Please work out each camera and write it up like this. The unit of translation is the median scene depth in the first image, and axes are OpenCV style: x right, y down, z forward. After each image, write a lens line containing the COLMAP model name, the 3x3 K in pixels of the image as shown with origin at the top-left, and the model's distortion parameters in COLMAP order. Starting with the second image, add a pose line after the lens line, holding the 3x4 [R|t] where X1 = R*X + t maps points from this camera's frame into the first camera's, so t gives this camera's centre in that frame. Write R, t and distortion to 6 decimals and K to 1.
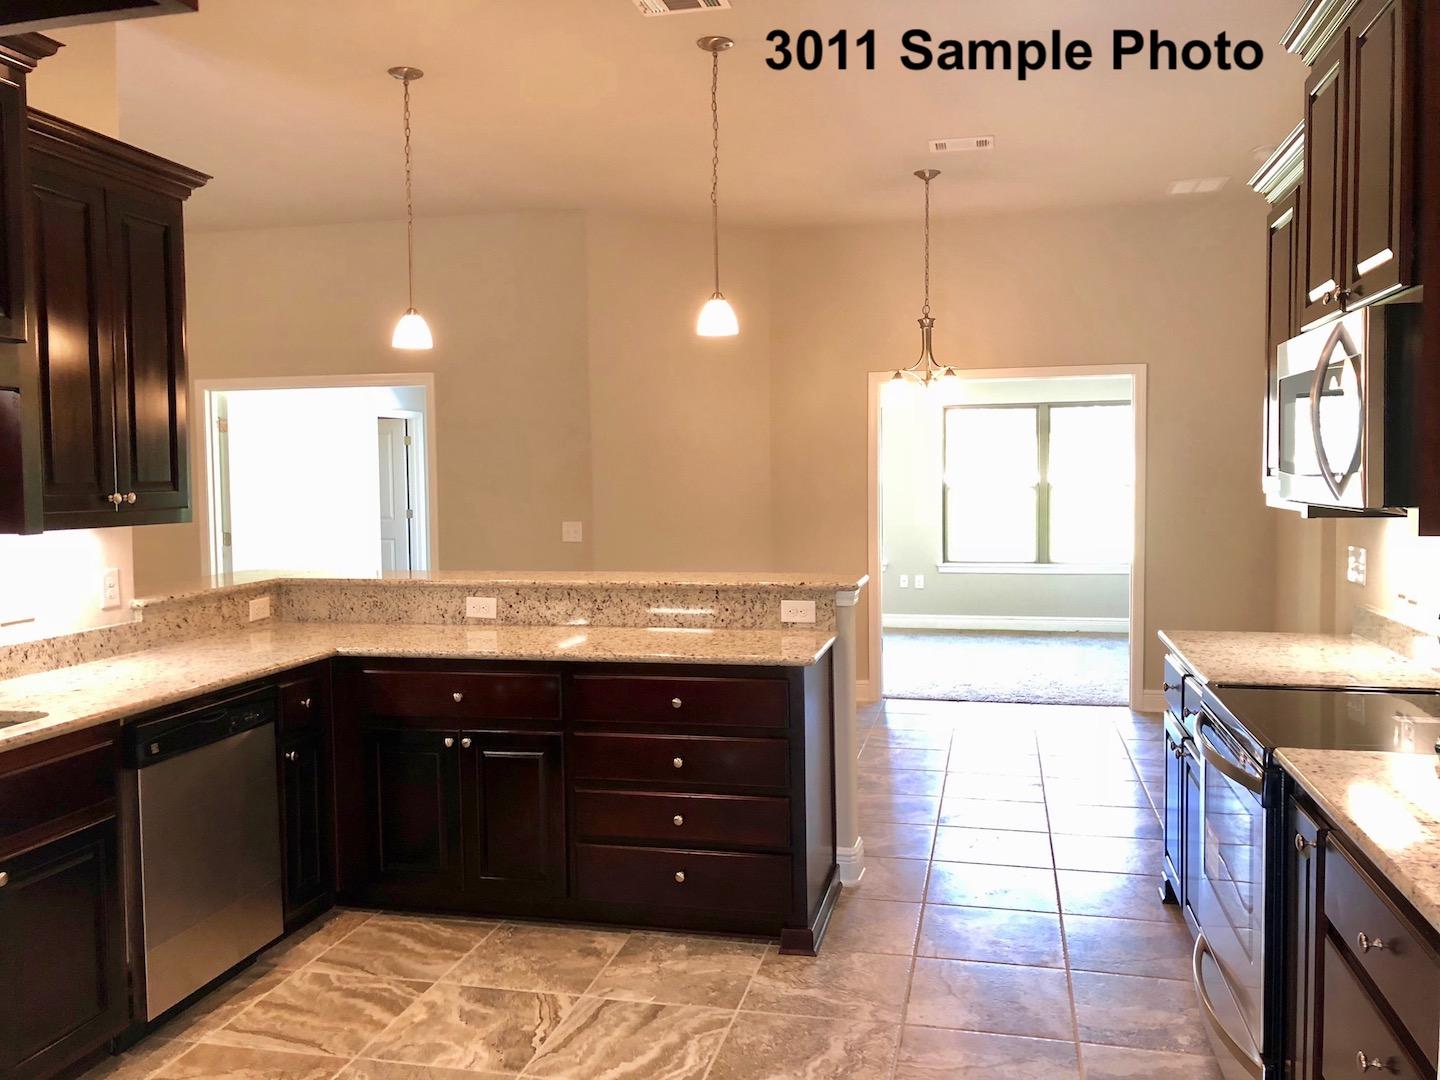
lens RADIAL K [[1183.3, 0, 690.8], [0, 1183.3, 564.1], [0, 0, 1]] dist [0.000402, -0.010502]
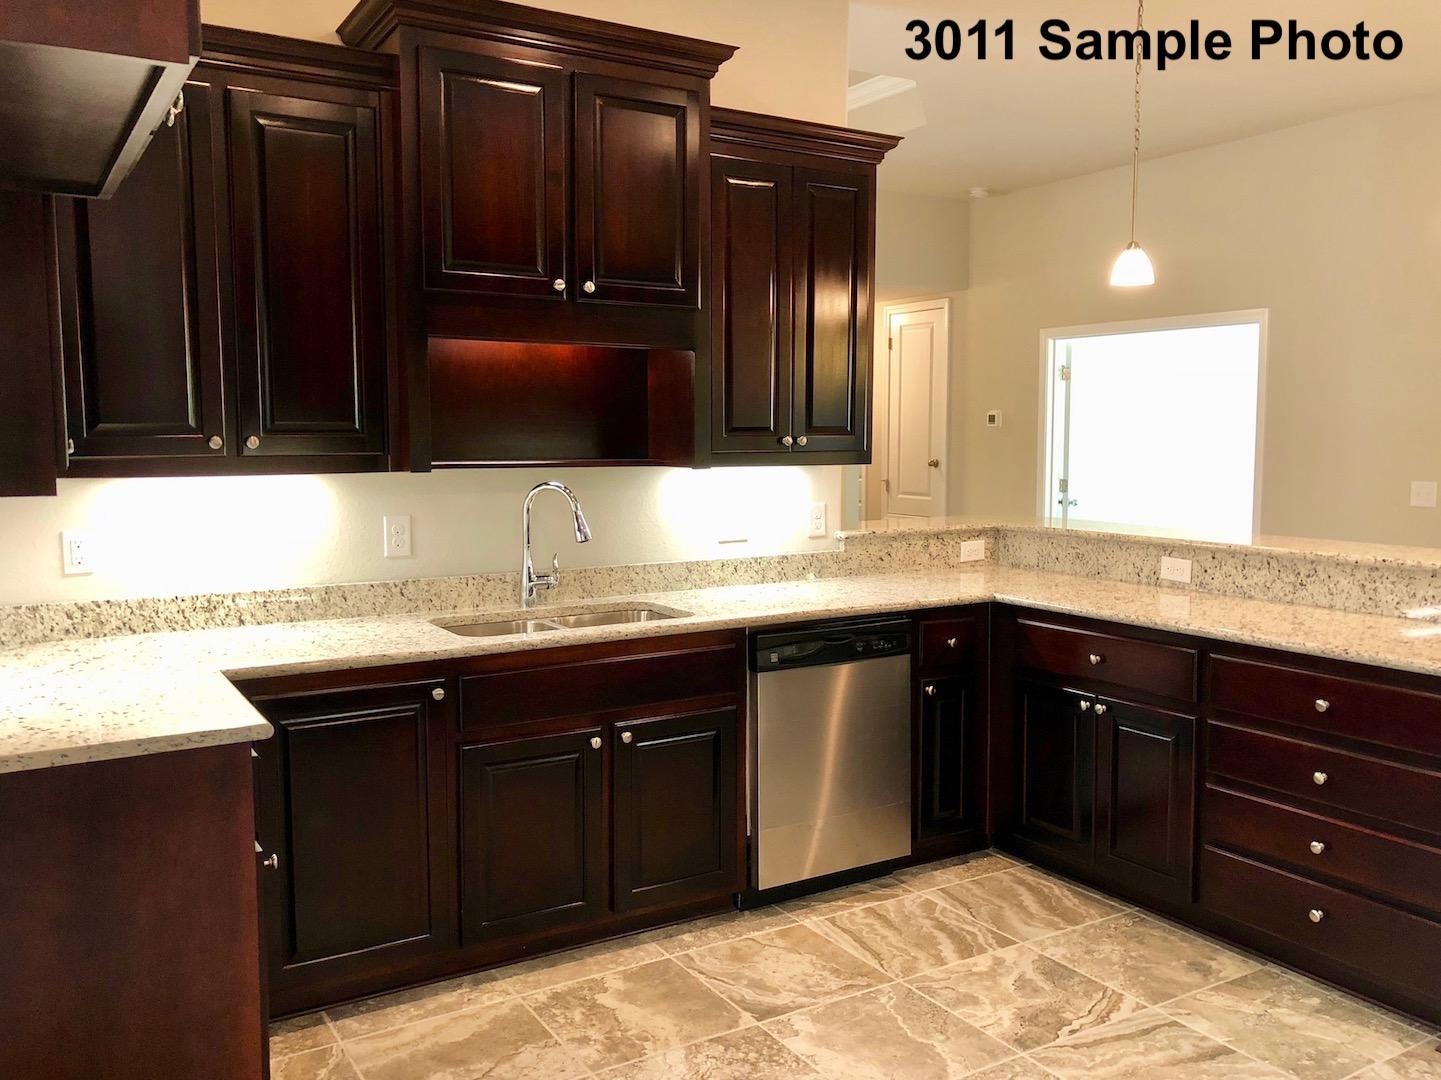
lens RADIAL K [[1184.2, 0, 680.3], [0, 1184.2, 569.0], [0, 0, 1]] dist [0.000402, -0.010502]
pose [[0.693709, 0.096098, -0.713816, 0.246368], [-0.062886, 0.995356, 0.072885, -0.007155], [0.717505, -0.005672, 0.696530, 0.113336]]
